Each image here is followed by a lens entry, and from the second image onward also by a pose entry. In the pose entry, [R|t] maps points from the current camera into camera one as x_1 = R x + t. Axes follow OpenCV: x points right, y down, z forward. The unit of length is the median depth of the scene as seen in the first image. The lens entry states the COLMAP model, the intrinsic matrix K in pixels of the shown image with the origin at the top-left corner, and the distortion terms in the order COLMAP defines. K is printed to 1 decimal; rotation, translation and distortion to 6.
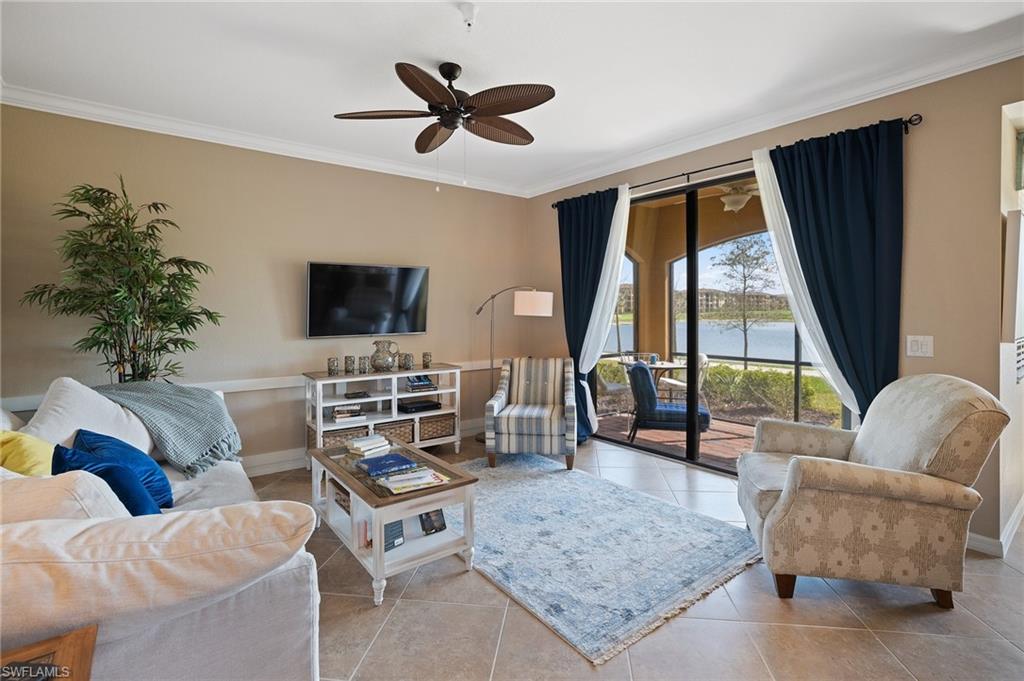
lens RADIAL K [[488.5, 0, 520.1], [0, 488.5, 312.0], [0, 0, 1]] dist [-0.002442, 0.000045]
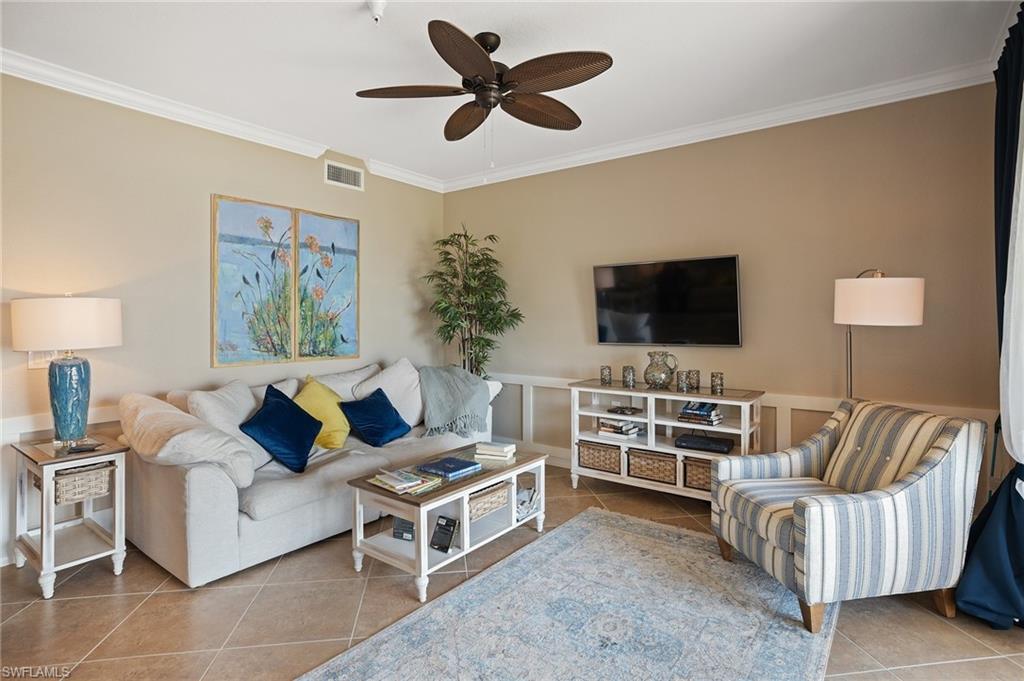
lens RADIAL K [[528.9, 0, 526.3], [0, 528.9, 319.8], [0, 0, 1]] dist [-0.004602, 0.000921]
pose [[0.254650, 0.001989, -0.967031, 0.568619], [0.002551, 0.999993, 0.002729, 0.001069], [0.967030, -0.003162, 0.254643, 0.595855]]
